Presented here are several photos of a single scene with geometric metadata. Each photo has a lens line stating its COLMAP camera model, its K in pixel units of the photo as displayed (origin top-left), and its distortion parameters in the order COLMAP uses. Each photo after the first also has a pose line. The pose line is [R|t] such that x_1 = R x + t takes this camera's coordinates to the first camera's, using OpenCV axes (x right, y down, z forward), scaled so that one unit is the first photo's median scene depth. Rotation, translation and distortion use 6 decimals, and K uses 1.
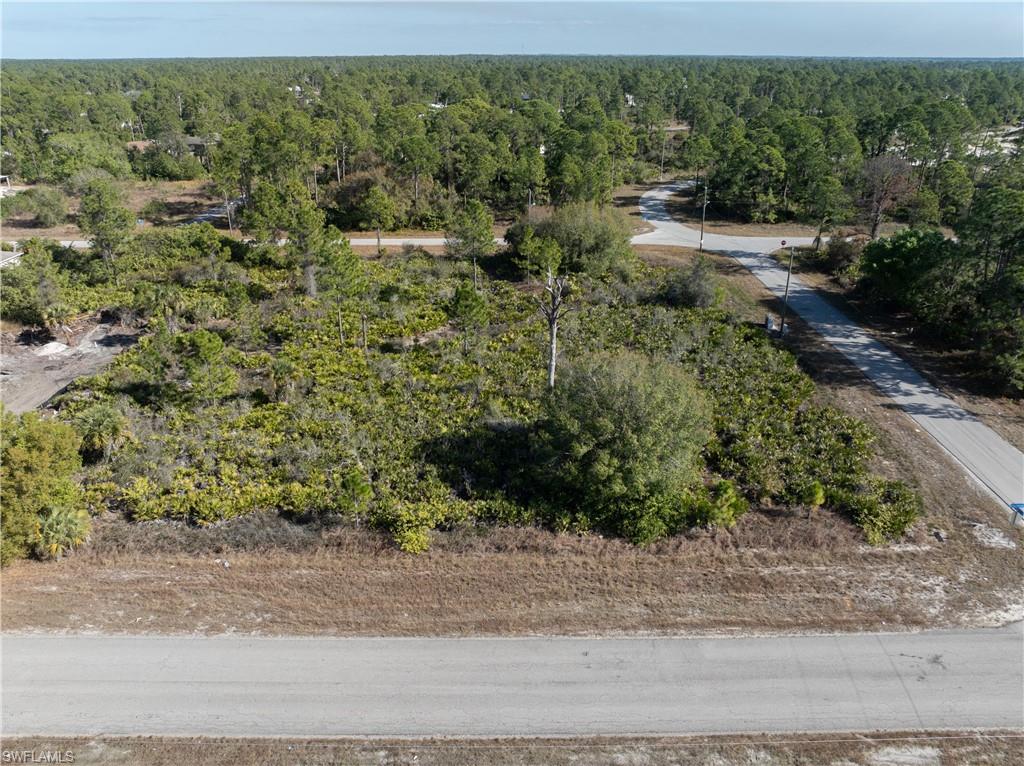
lens RADIAL K [[722.6, 0, 513.0], [0, 722.6, 380.7], [0, 0, 1]] dist [-0.051371, 0.018457]
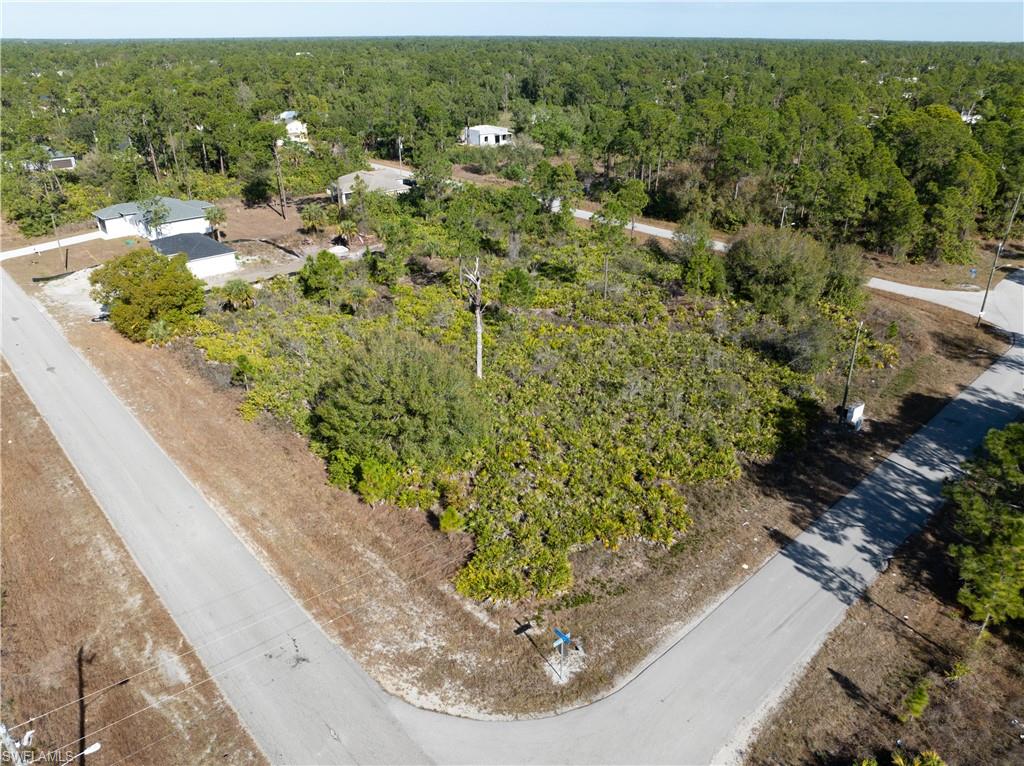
lens RADIAL K [[722.6, 0, 513.9], [0, 722.6, 390.9], [0, 0, 1]] dist [-0.051371, 0.018457]
pose [[0.666993, 0.335010, -0.665499, 0.872641], [-0.312530, 0.936631, 0.158265, -0.155679], [0.676347, 0.102427, 0.729426, 0.250985]]
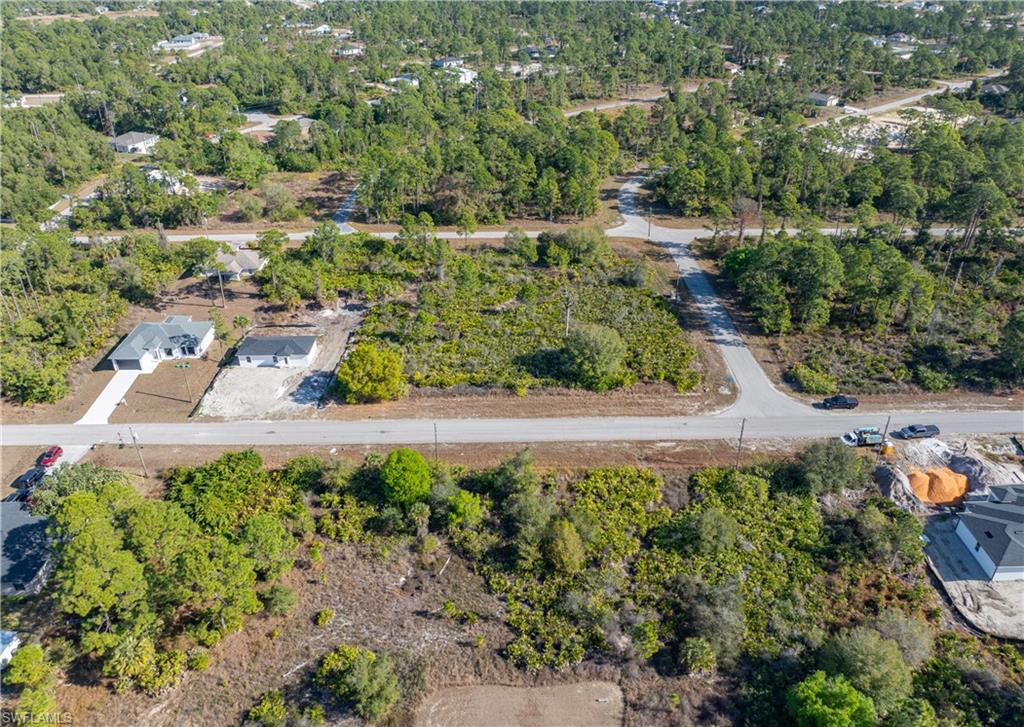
lens RADIAL K [[720.1, 0, 520.2], [0, 720.1, 368.8], [0, 0, 1]] dist [-0.043709, -0.000551]
pose [[0.999924, -0.007022, 0.010087, -0.132467], [0.005725, 0.992347, 0.123344, -0.179273], [-0.010875, -0.123277, 0.992313, -1.460641]]
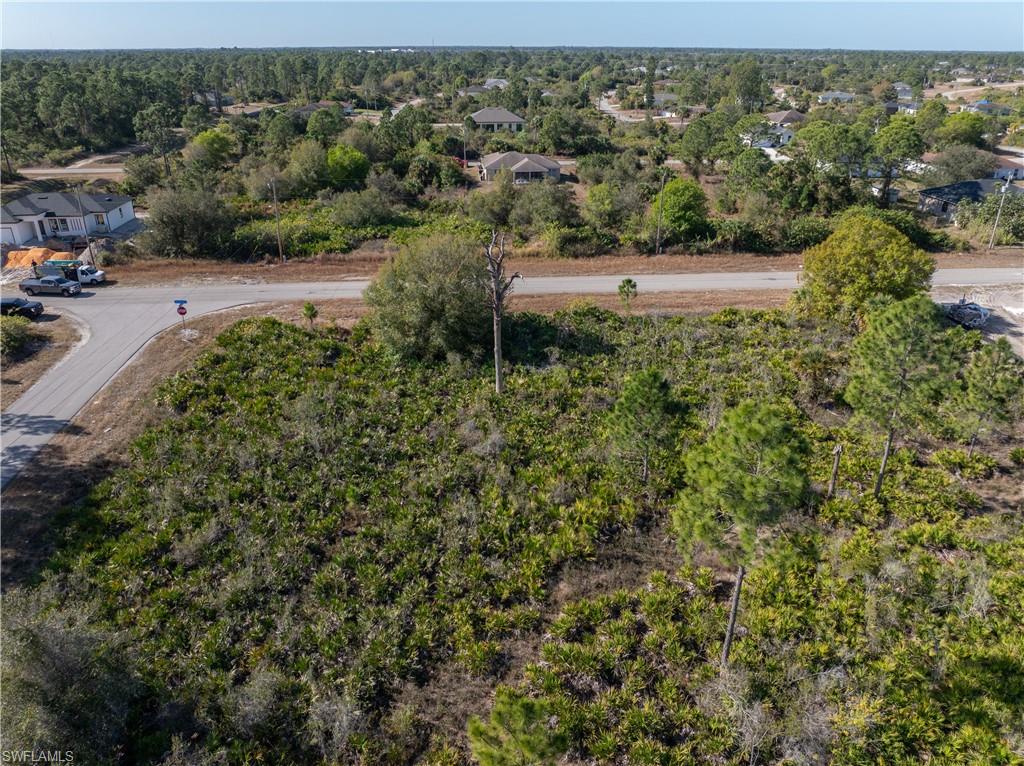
lens RADIAL K [[722.6, 0, 514.6], [0, 722.6, 382.3], [0, 0, 1]] dist [-0.051371, 0.018457]
pose [[-0.997049, 0.032023, -0.069775, 0.096374], [-0.033094, 0.640809, 0.766986, -0.683695], [0.069274, 0.767032, -0.637858, 1.637616]]
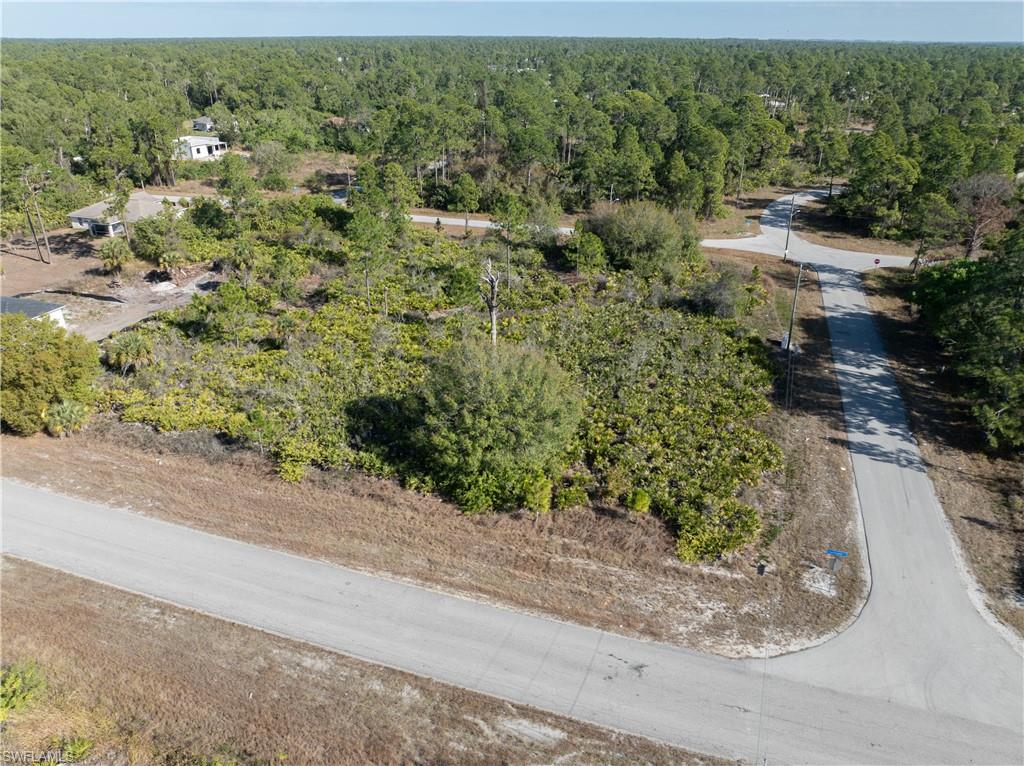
lens RADIAL K [[722.6, 0, 515.2], [0, 722.6, 381.6], [0, 0, 1]] dist [-0.051371, 0.018457]
pose [[0.946429, 0.145556, -0.288247, 0.421991], [-0.138955, 0.989350, 0.043346, -0.025963], [0.291486, -0.000971, 0.956575, -0.036712]]
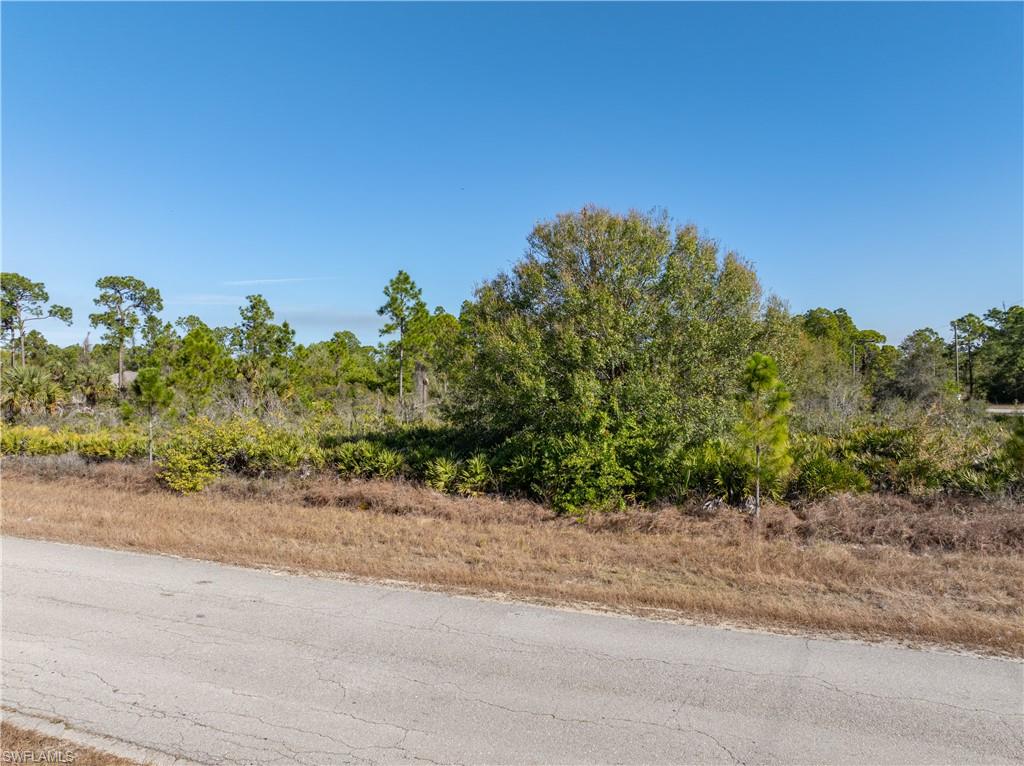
lens RADIAL K [[722.6, 0, 515.8], [0, 722.6, 372.9], [0, 0, 1]] dist [-0.051371, 0.018457]
pose [[0.921362, -0.012542, -0.388502, 0.249747], [-0.154323, 0.905530, -0.395221, 0.258409], [0.356757, 0.424097, 0.832386, 0.454521]]
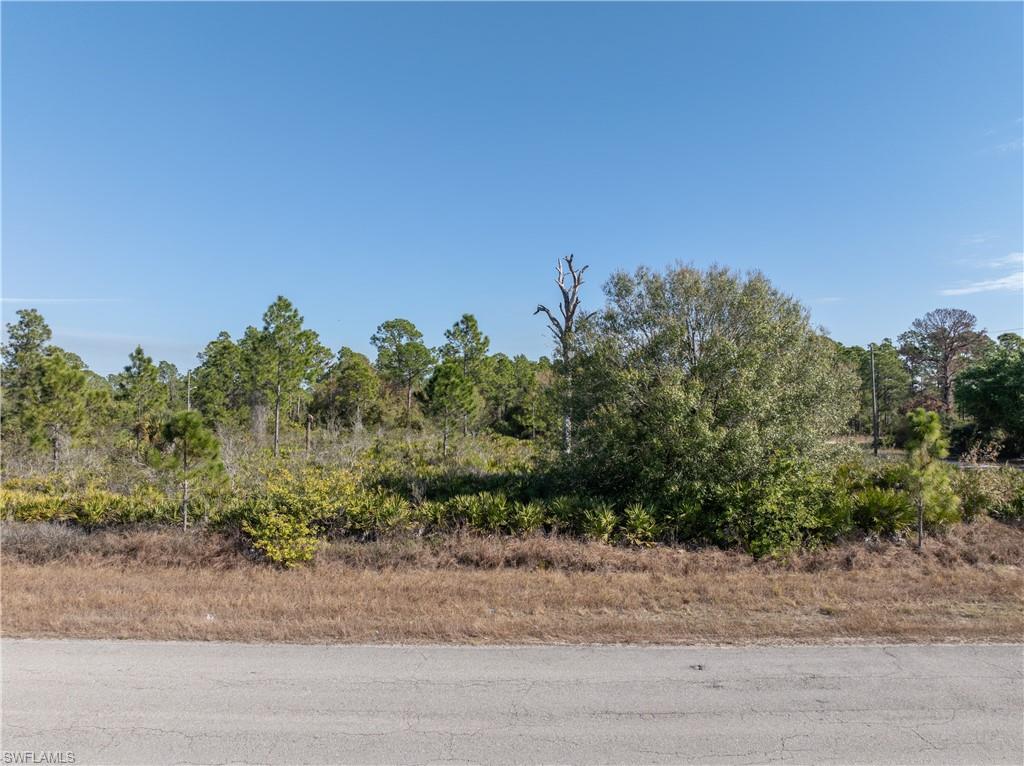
lens RADIAL K [[722.6, 0, 514.9], [0, 722.6, 381.7], [0, 0, 1]] dist [-0.051371, 0.018457]
pose [[0.999948, -0.001012, -0.010187, 0.013034], [-0.003722, 0.891054, -0.453881, 0.264750], [0.009536, 0.453896, 0.891004, 0.414999]]
